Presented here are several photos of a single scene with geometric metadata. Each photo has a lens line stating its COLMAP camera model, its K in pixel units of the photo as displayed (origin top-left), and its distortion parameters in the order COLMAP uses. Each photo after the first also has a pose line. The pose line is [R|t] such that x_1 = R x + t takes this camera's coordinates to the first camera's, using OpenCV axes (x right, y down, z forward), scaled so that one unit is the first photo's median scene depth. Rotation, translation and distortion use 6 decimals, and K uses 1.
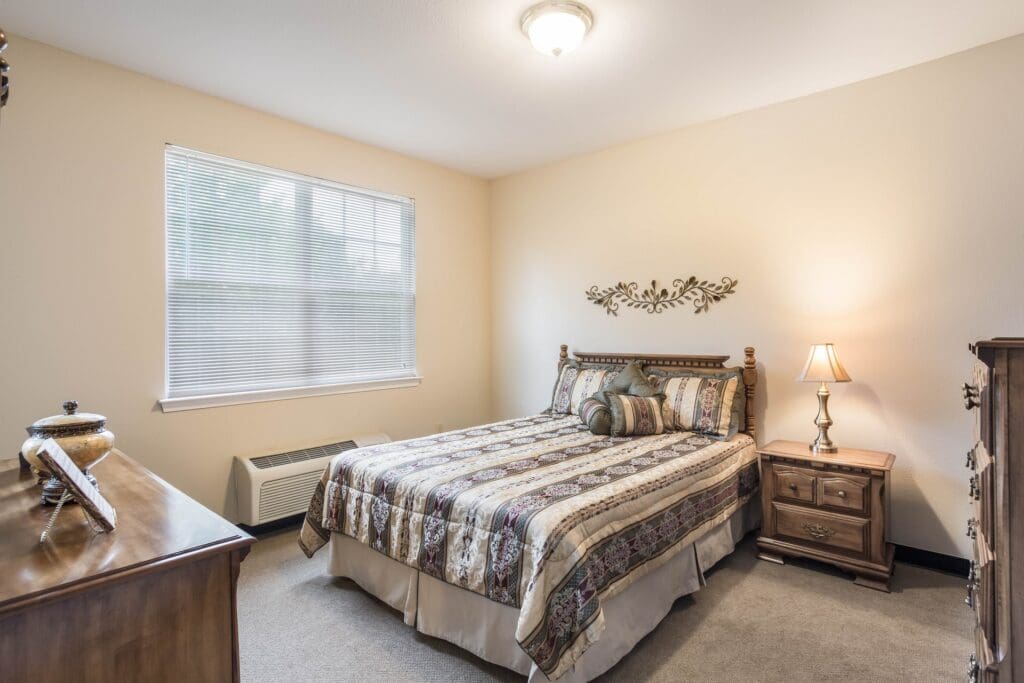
lens RADIAL K [[511.6, 0, 508.5], [0, 511.6, 331.1], [0, 0, 1]] dist [-0.018233, 0.001383]
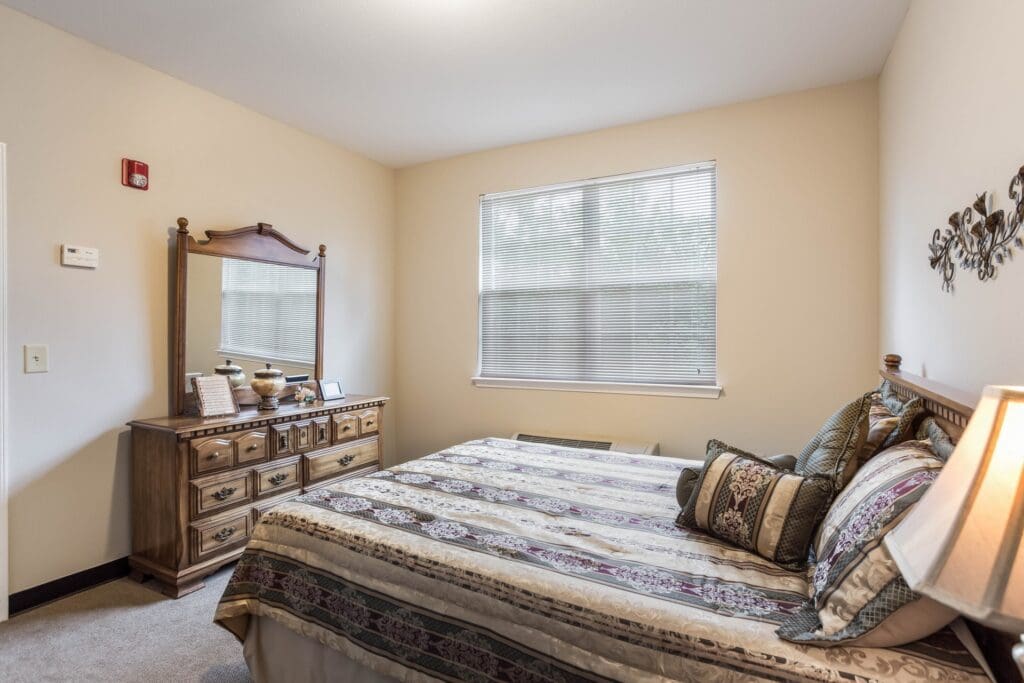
lens RADIAL K [[511.6, 0, 508.5], [0, 511.6, 331.1], [0, 0, 1]] dist [-0.018233, 0.001383]
pose [[0.232441, 0.002370, -0.972608, 1.076191], [0.001480, 0.999995, 0.002790, 0.003492], [0.972609, -0.002088, 0.232436, 1.093061]]
